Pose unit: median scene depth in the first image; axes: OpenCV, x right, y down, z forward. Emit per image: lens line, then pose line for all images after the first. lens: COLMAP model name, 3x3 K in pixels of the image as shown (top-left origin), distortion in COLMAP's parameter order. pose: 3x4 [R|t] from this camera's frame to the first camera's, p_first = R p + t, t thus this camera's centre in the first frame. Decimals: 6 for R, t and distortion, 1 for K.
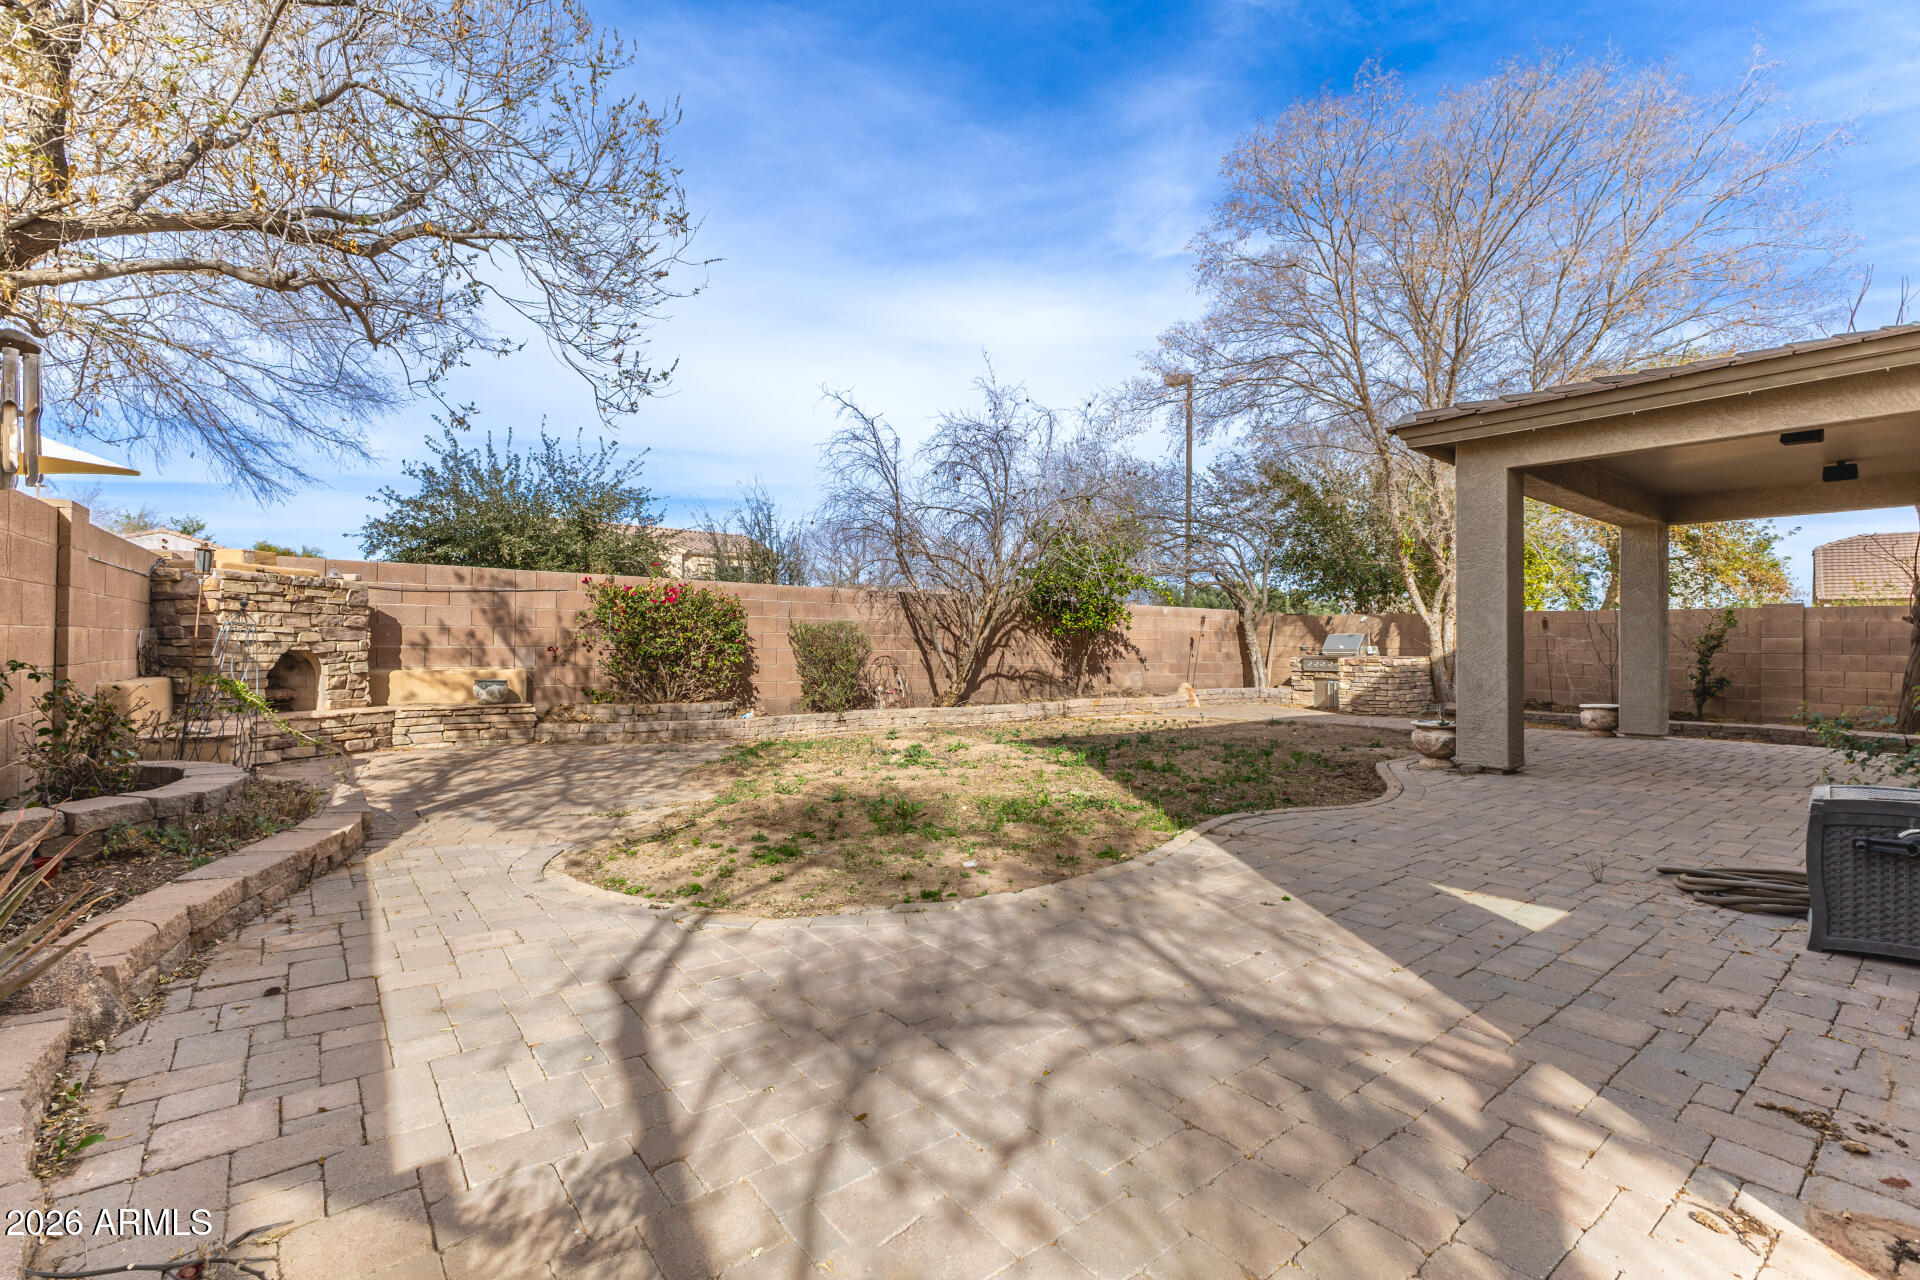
lens RADIAL K [[834.8, 0, 955.3], [0, 834.8, 636.7], [0, 0, 1]] dist [0.009332, 0.000095]
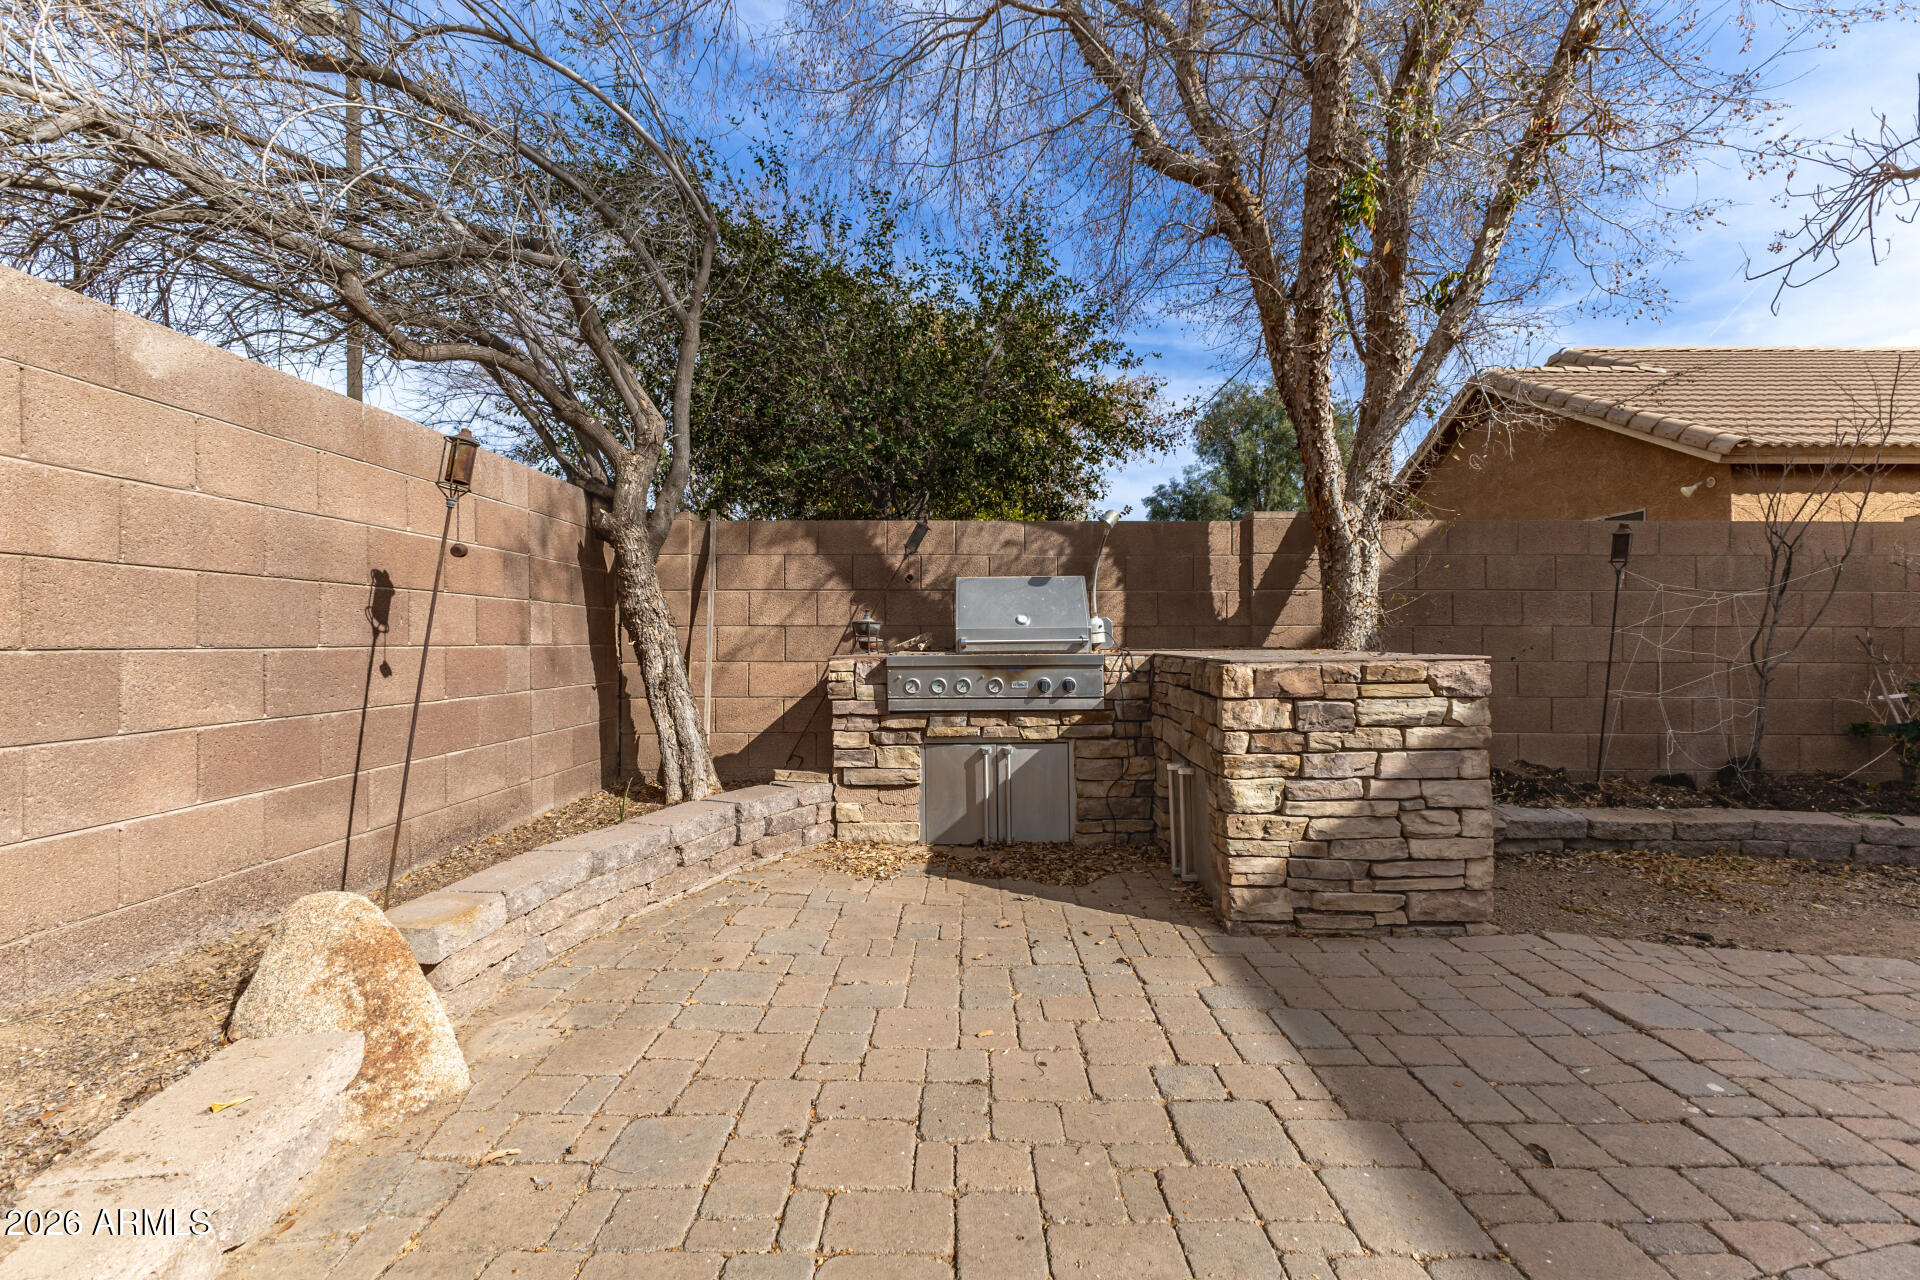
lens RADIAL K [[834.8, 0, 957.6], [0, 834.8, 635.7], [0, 0, 1]] dist [0.009332, 0.000095]
pose [[0.629066, -0.004380, 0.777340, 0.227734], [0.001619, 0.999989, 0.004324, 0.015781], [-0.777350, -0.001461, 0.629066, 0.816171]]
